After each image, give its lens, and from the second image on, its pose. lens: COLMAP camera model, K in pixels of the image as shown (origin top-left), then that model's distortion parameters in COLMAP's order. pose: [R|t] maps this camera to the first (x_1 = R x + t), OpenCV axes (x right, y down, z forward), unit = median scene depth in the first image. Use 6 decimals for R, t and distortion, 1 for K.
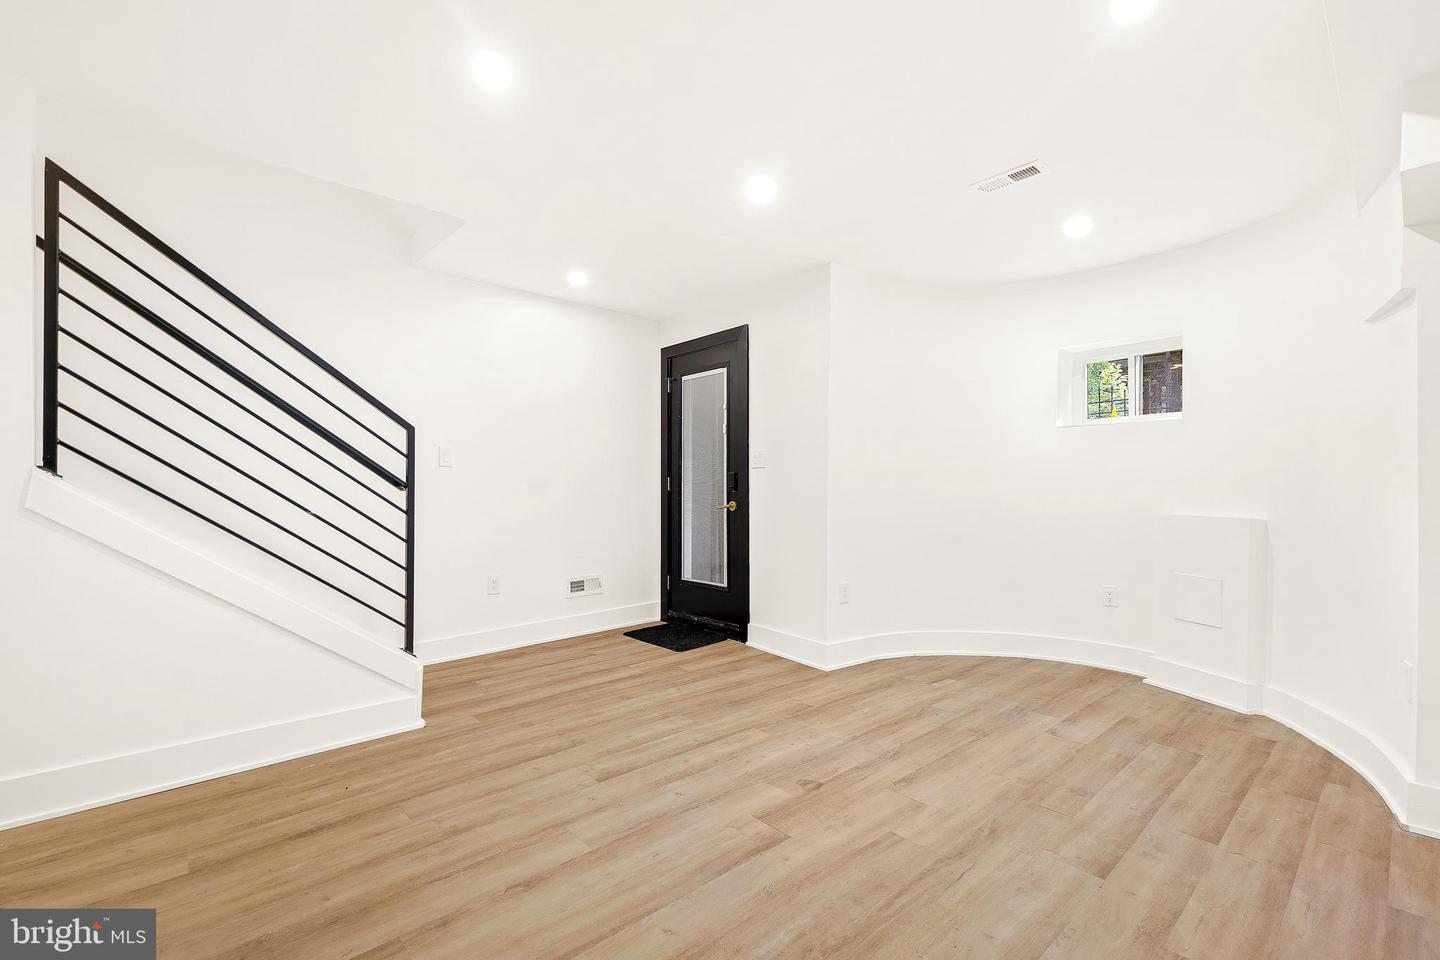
lens RADIAL K [[632.0, 0, 731.5], [0, 632.0, 483.7], [0, 0, 1]] dist [0.010626, 0.000452]
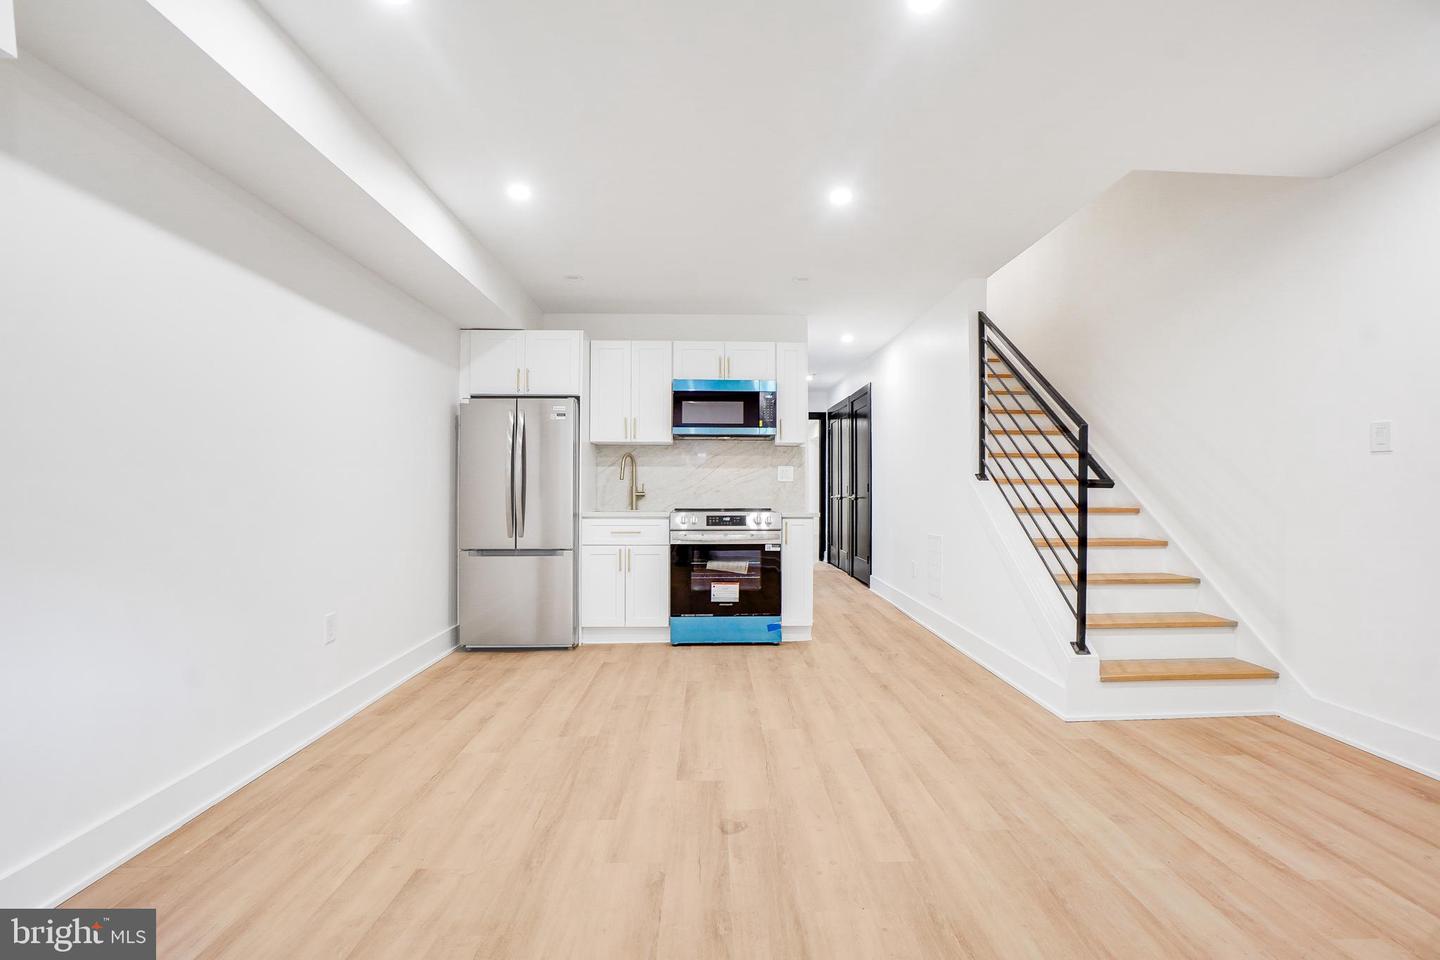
lens RADIAL K [[632.0, 0, 731.5], [0, 632.0, 483.7], [0, 0, 1]] dist [0.010626, 0.000452]
pose [[-0.649051, 0.000117, -0.760745, 0.724305], [0.013603, 0.999842, -0.011453, 0.009208], [0.760623, -0.017782, -0.648950, 1.442358]]
